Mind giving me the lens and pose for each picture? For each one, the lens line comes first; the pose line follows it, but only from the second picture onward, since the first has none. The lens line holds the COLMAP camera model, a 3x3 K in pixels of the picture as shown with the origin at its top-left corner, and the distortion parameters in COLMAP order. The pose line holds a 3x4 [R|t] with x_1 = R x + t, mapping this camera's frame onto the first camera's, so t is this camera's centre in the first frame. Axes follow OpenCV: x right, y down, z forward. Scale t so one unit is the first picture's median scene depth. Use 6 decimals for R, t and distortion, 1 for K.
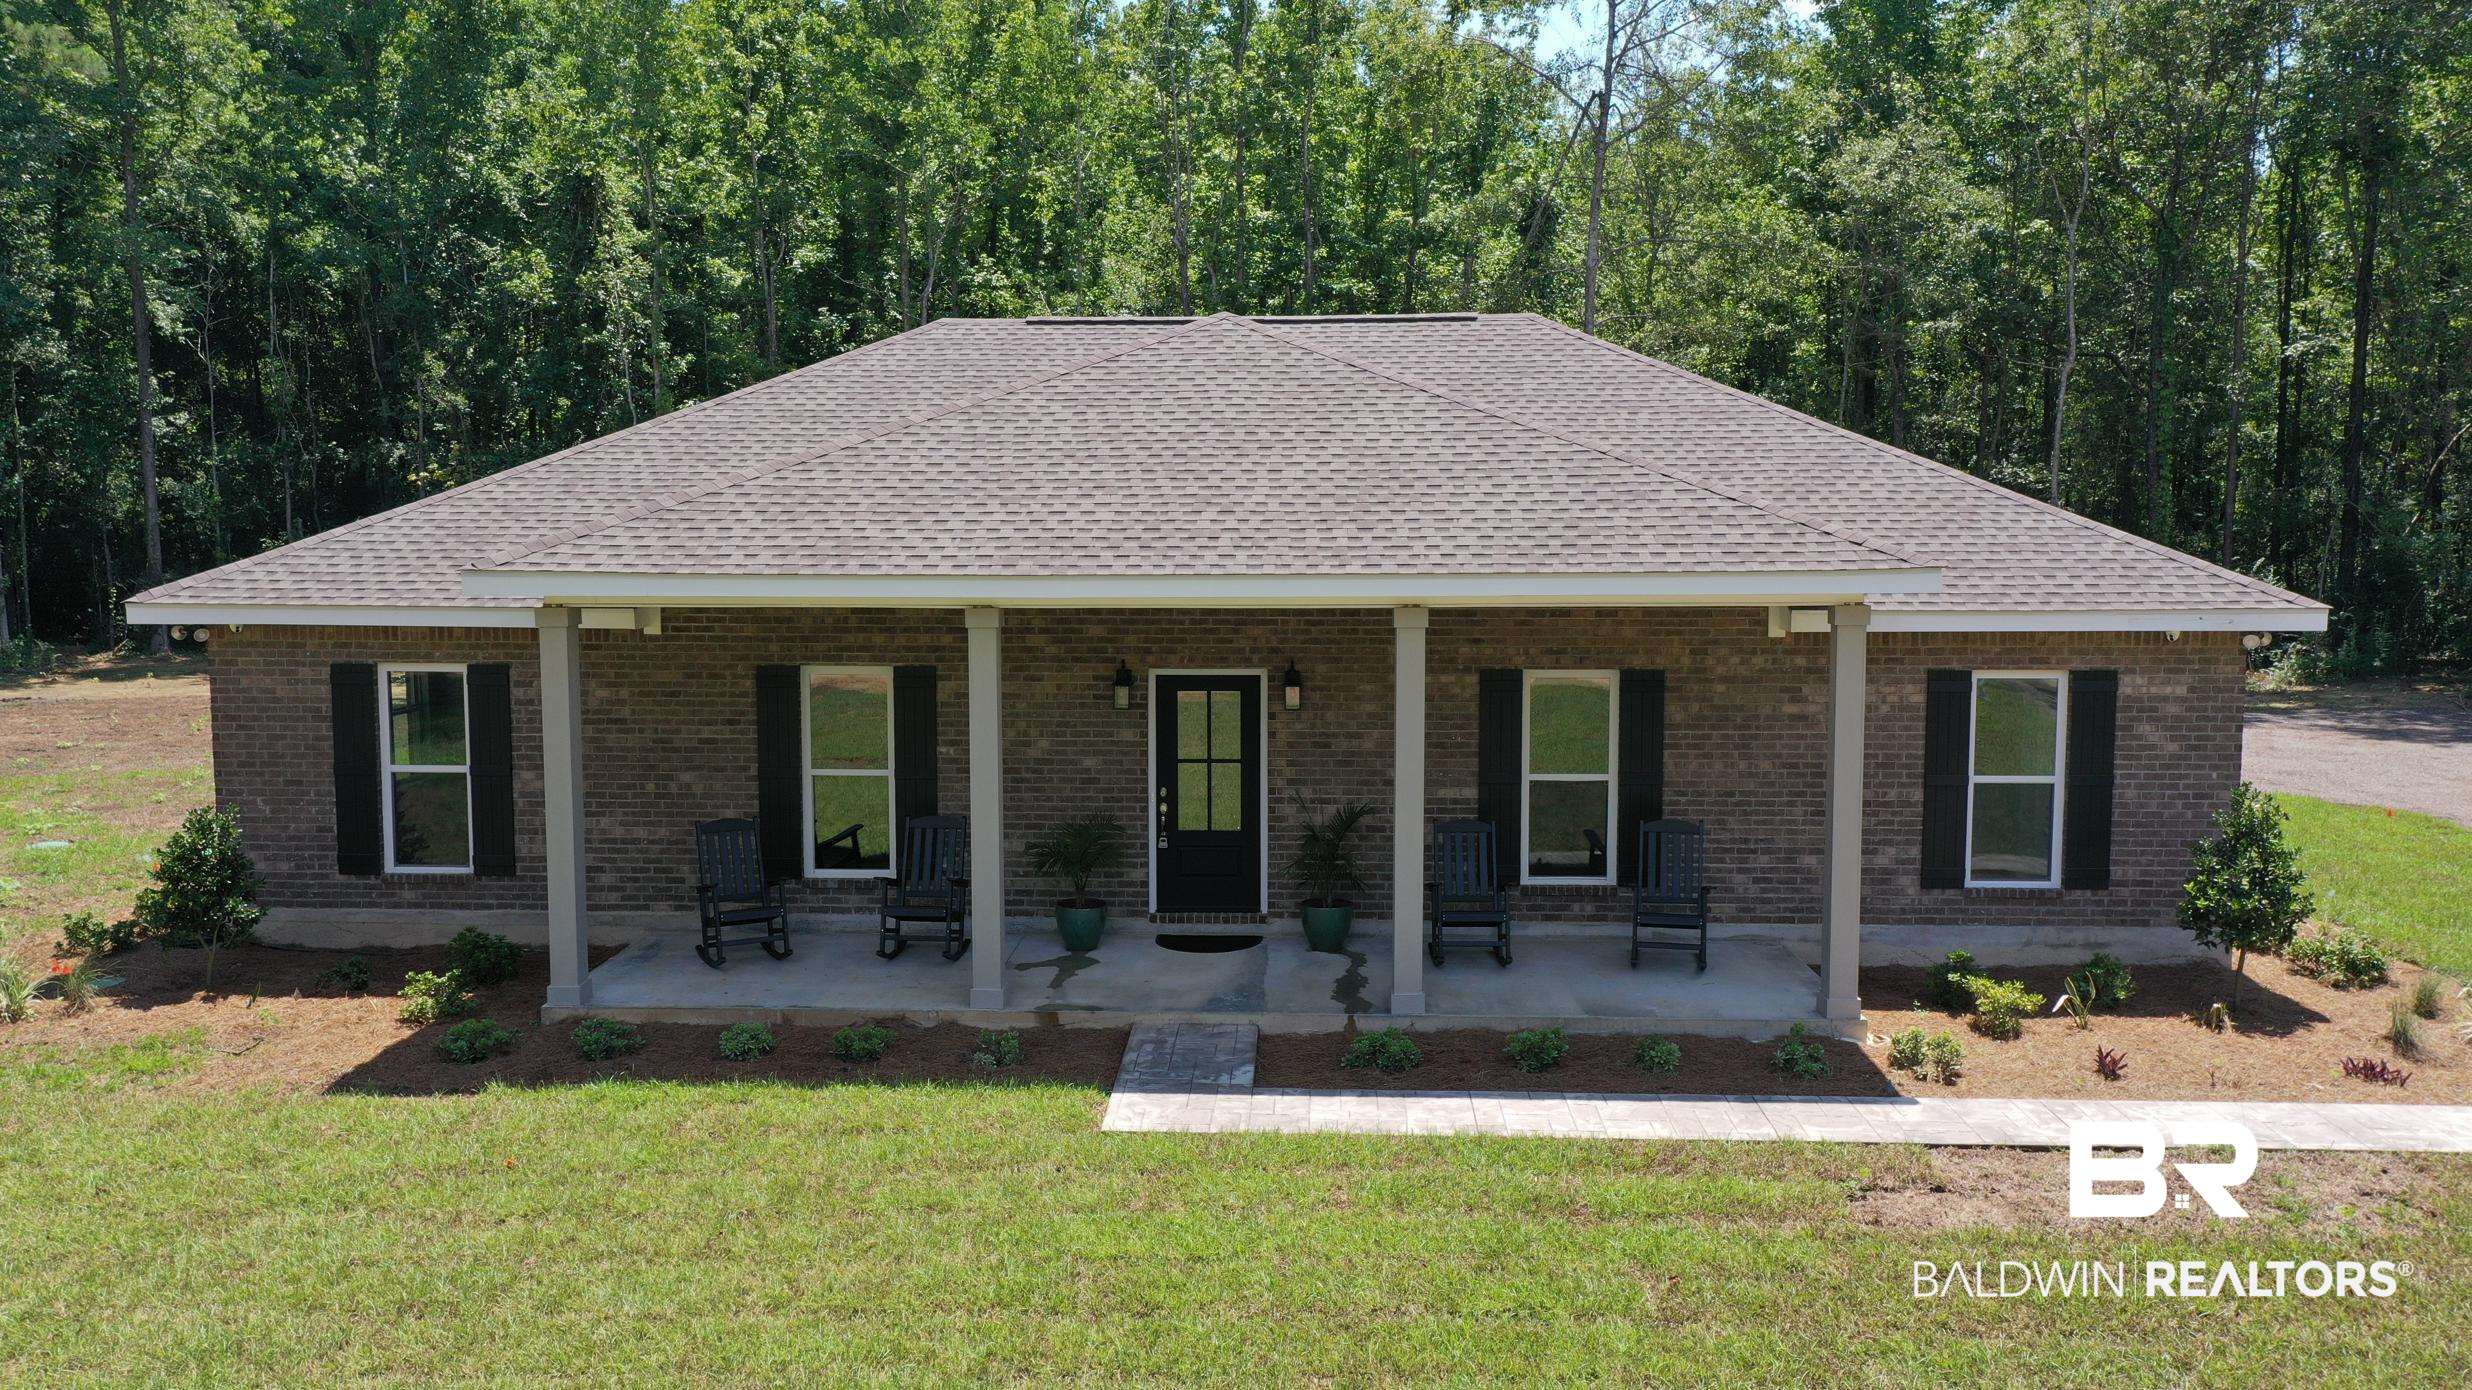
lens RADIAL K [[1951.1, 0, 1238.0], [0, 1951.1, 685.6], [0, 0, 1]] dist [0.016390, 0.001871]
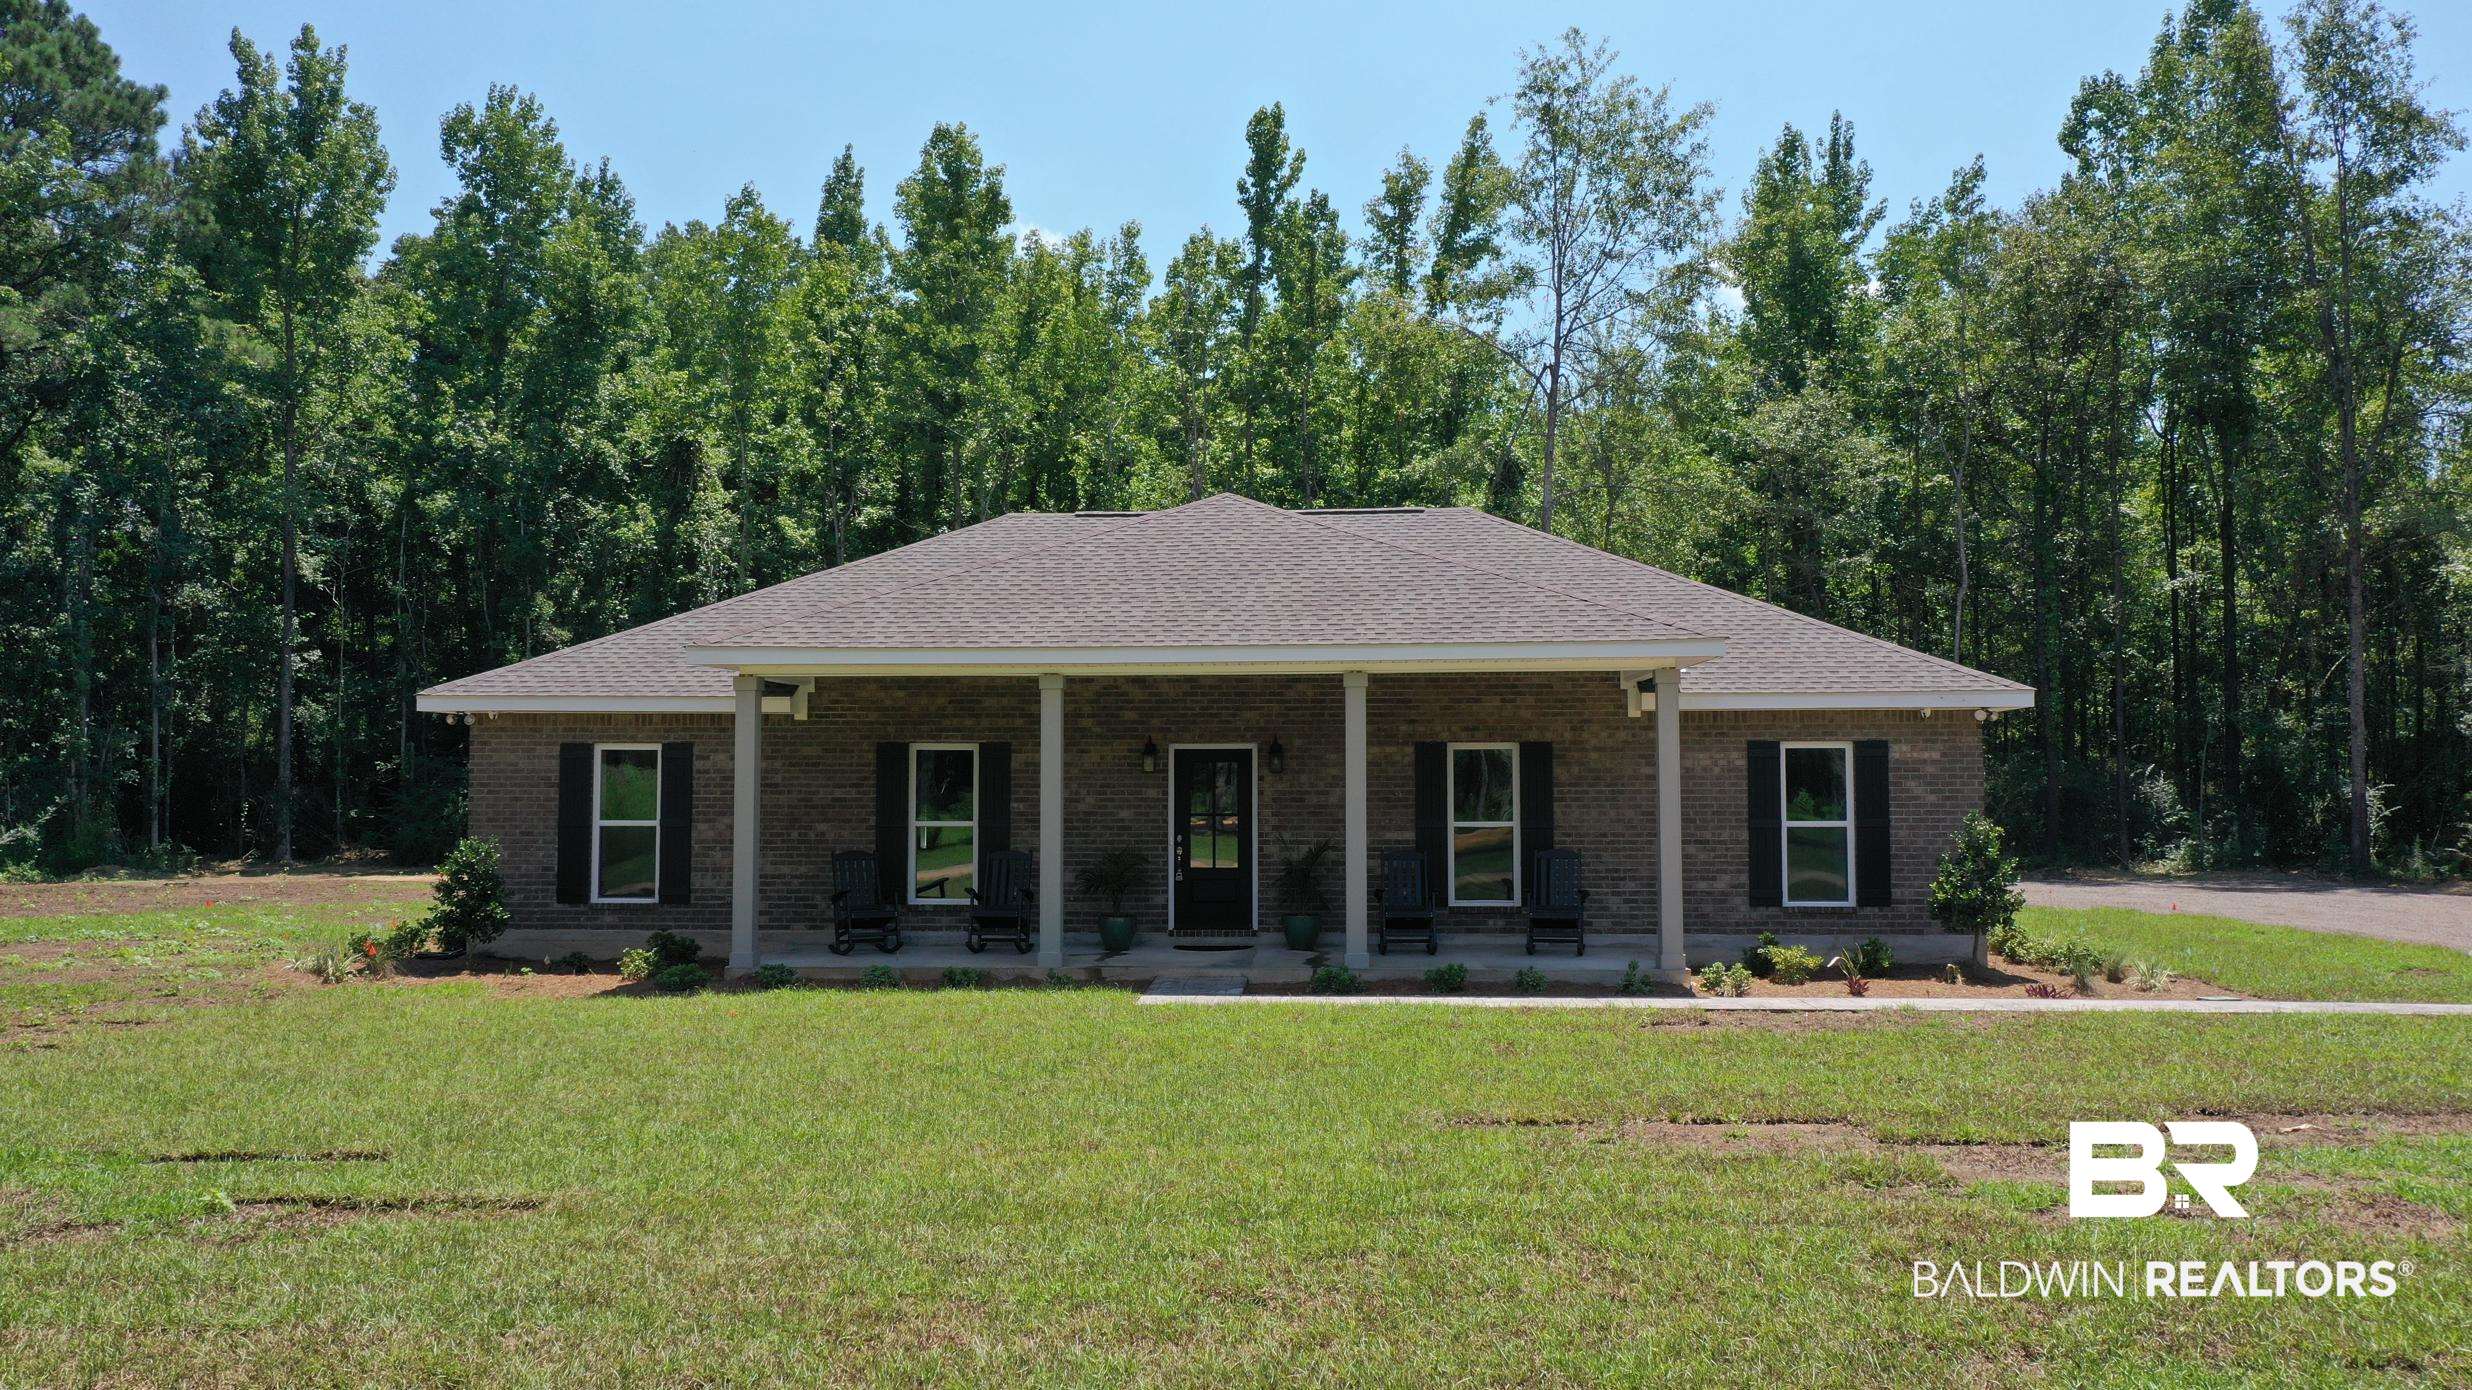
lens RADIAL K [[1951.1, 0, 1238.0], [0, 1951.1, 685.6], [0, 0, 1]] dist [0.016390, 0.001871]
pose [[0.999952, -0.001403, -0.009738, 0.006199], [-0.000069, 0.988754, -0.149552, 0.063536], [0.009839, 0.149545, 0.988706, -0.138631]]
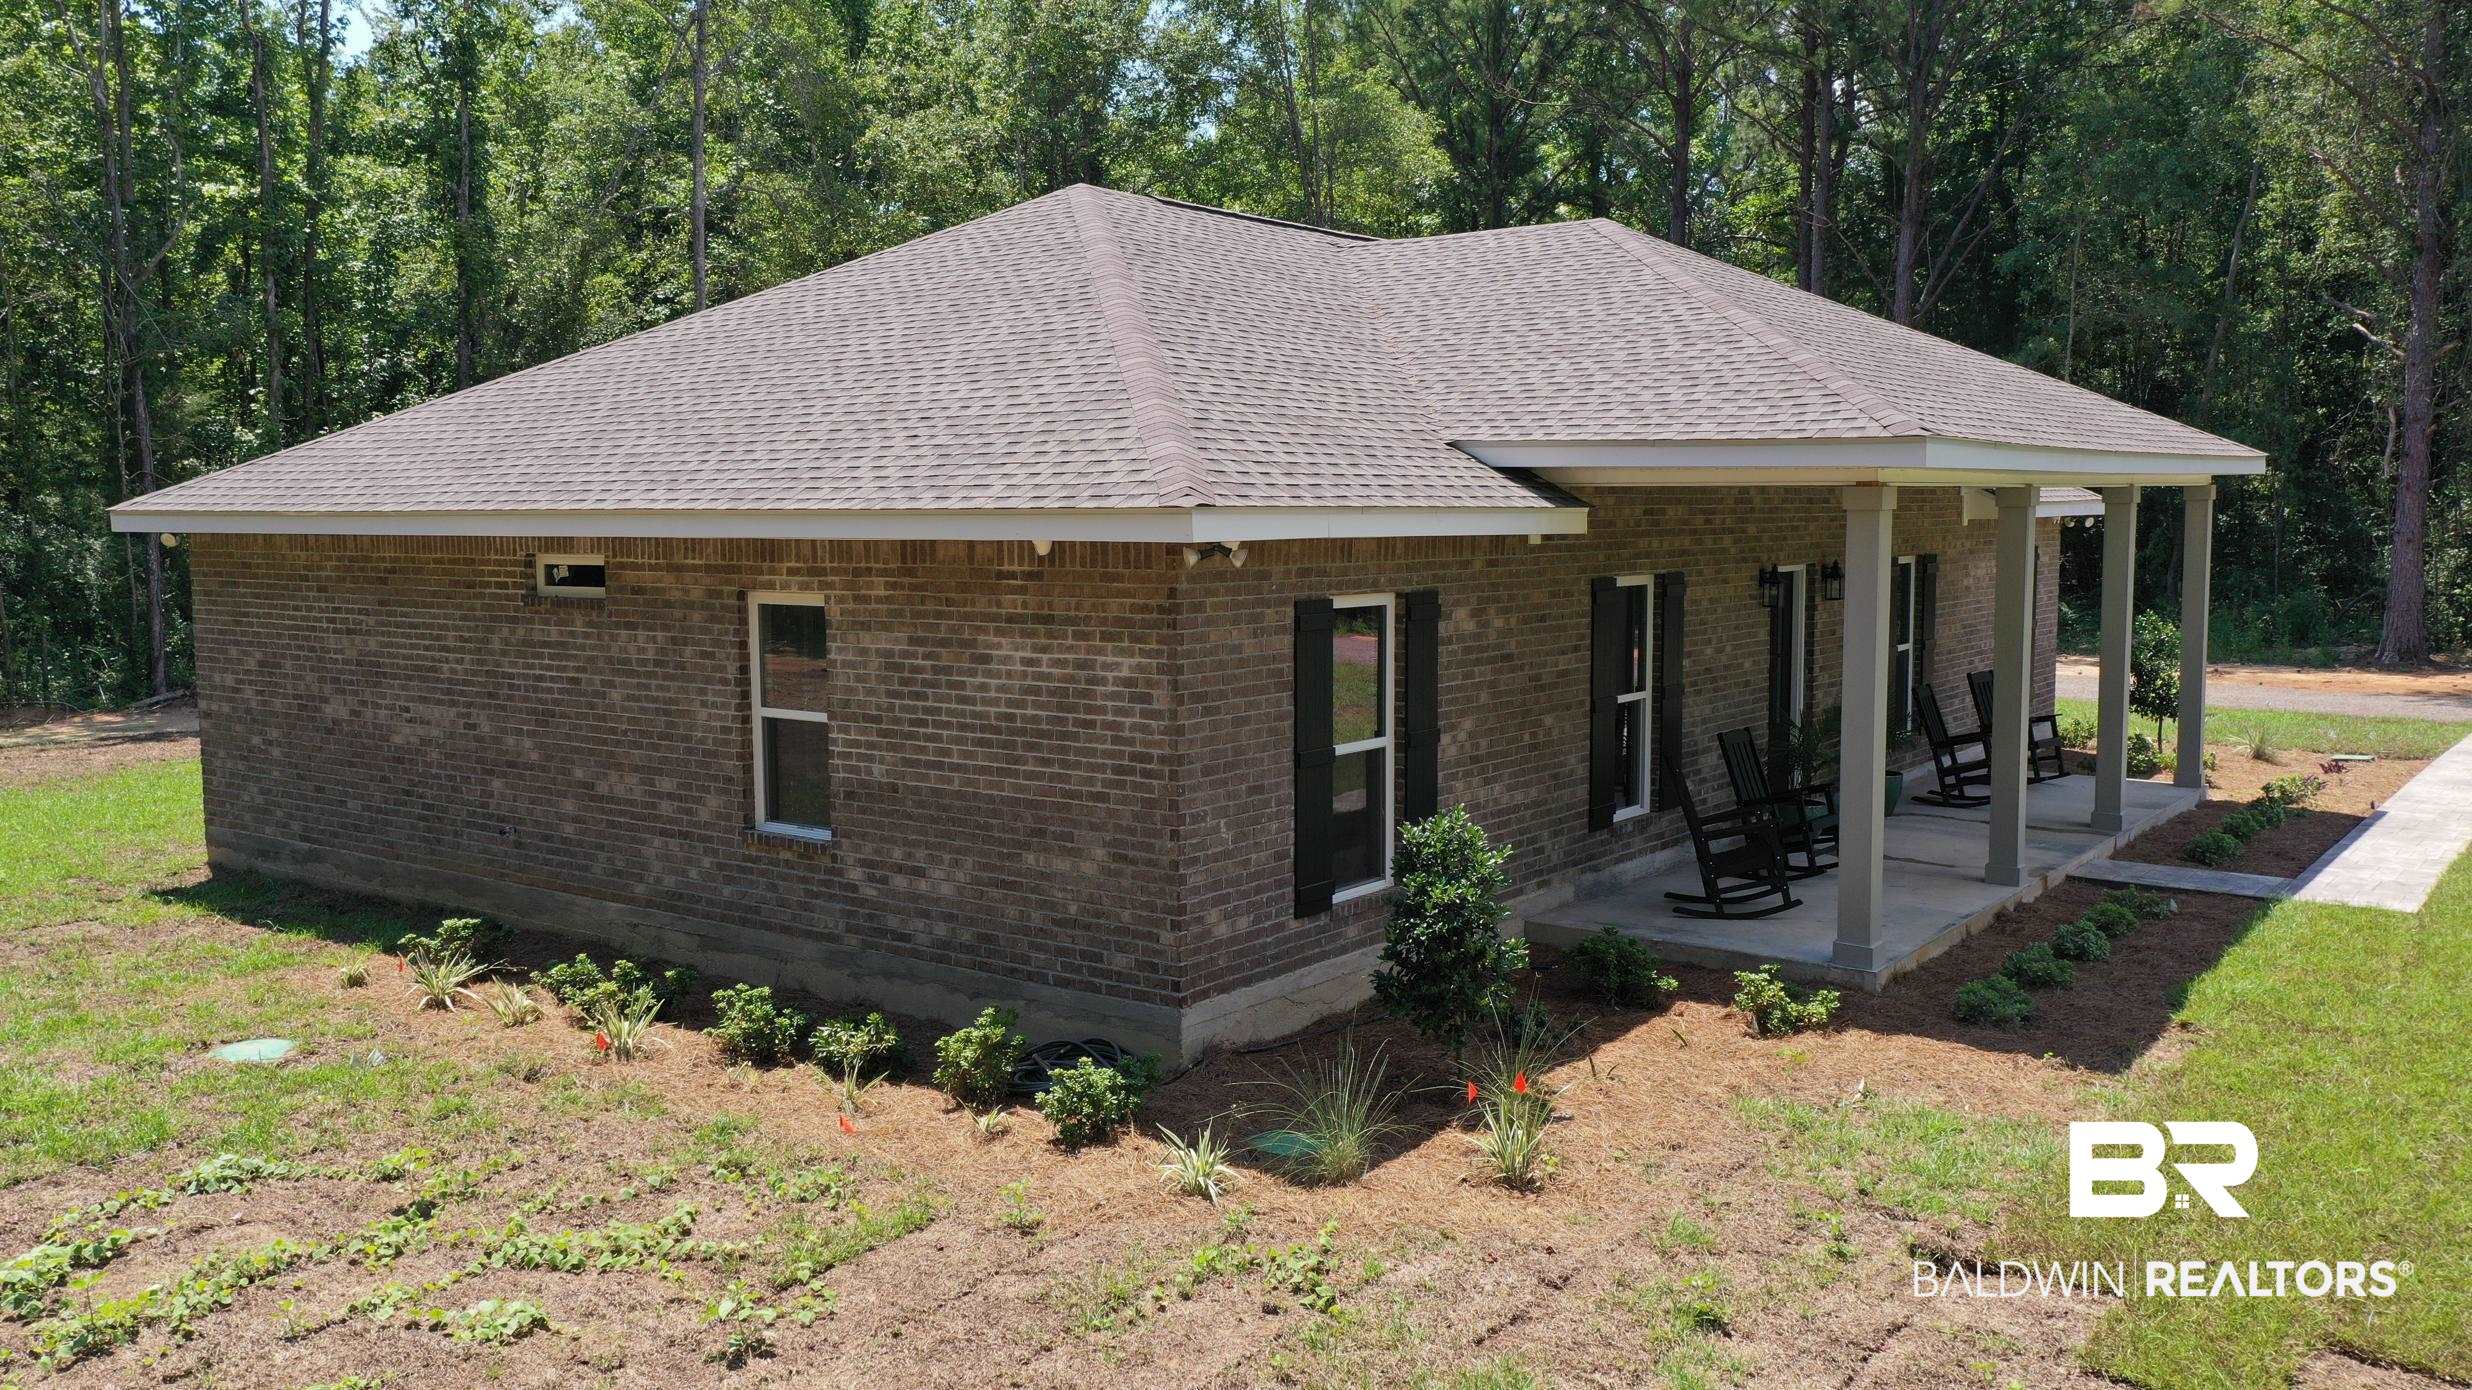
lens RADIAL K [[1951.1, 0, 1238.0], [0, 1951.1, 685.6], [0, 0, 1]] dist [0.016390, 0.001871]
pose [[0.555261, -0.078652, 0.827949, -0.431826], [0.082098, 0.995840, 0.039543, -0.004391], [-0.827614, 0.046016, 0.559408, 0.274655]]
